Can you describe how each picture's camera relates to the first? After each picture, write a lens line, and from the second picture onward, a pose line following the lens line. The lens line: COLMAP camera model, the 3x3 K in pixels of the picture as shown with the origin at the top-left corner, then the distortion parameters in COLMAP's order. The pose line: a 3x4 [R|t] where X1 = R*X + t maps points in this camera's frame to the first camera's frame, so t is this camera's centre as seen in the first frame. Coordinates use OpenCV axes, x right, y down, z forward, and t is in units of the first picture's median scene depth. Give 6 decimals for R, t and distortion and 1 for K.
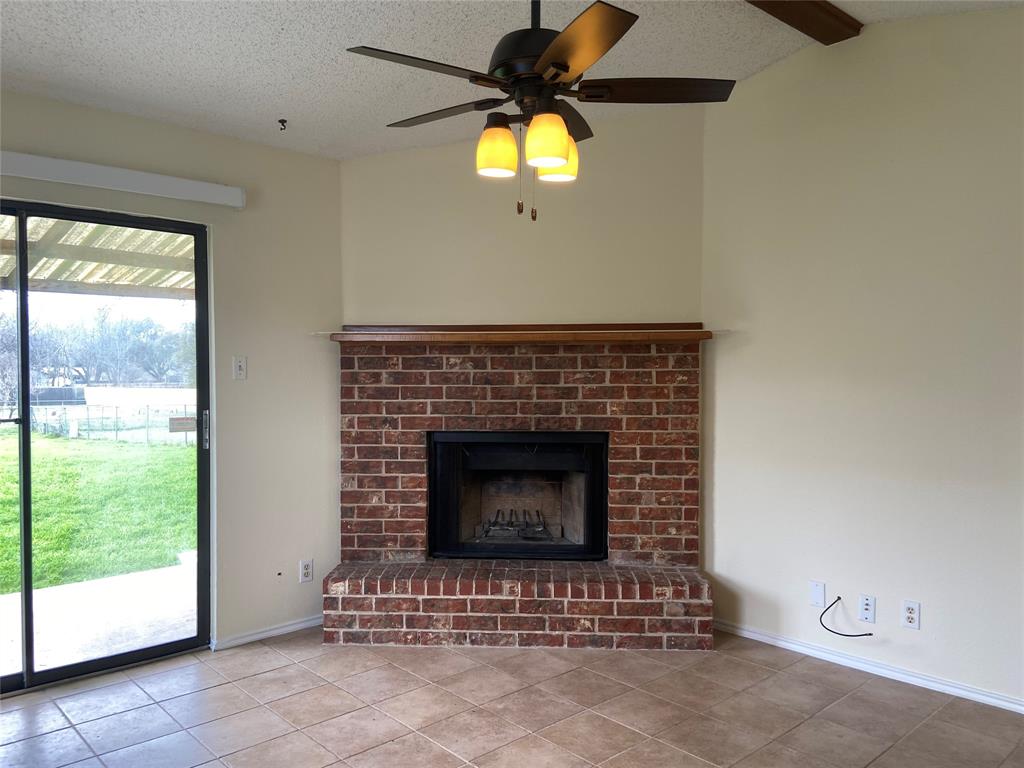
lens RADIAL K [[771.0, 0, 506.5], [0, 771.0, 394.8], [0, 0, 1]] dist [0.115789, -0.145777]
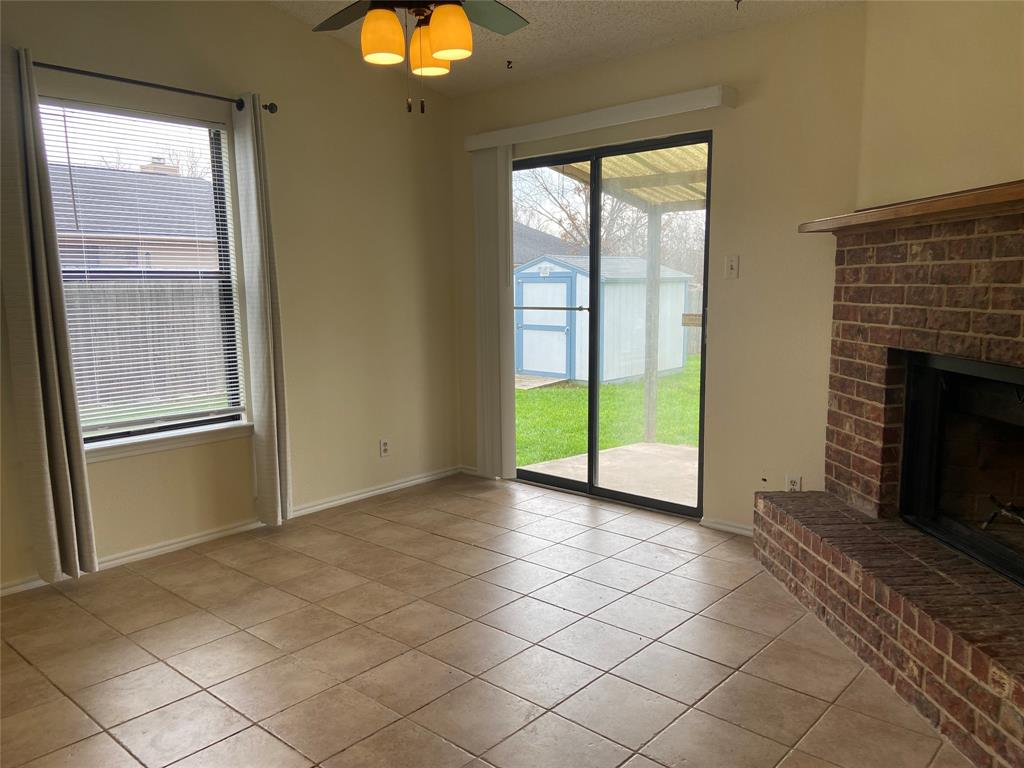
lens RADIAL K [[771.0, 0, 506.5], [0, 771.0, 394.8], [0, 0, 1]] dist [0.115789, -0.145777]
pose [[0.104642, 0.140297, -0.984564, 0.610728], [-0.024213, 0.990065, 0.138507, -0.003516], [0.994215, 0.009345, 0.107000, 0.561267]]
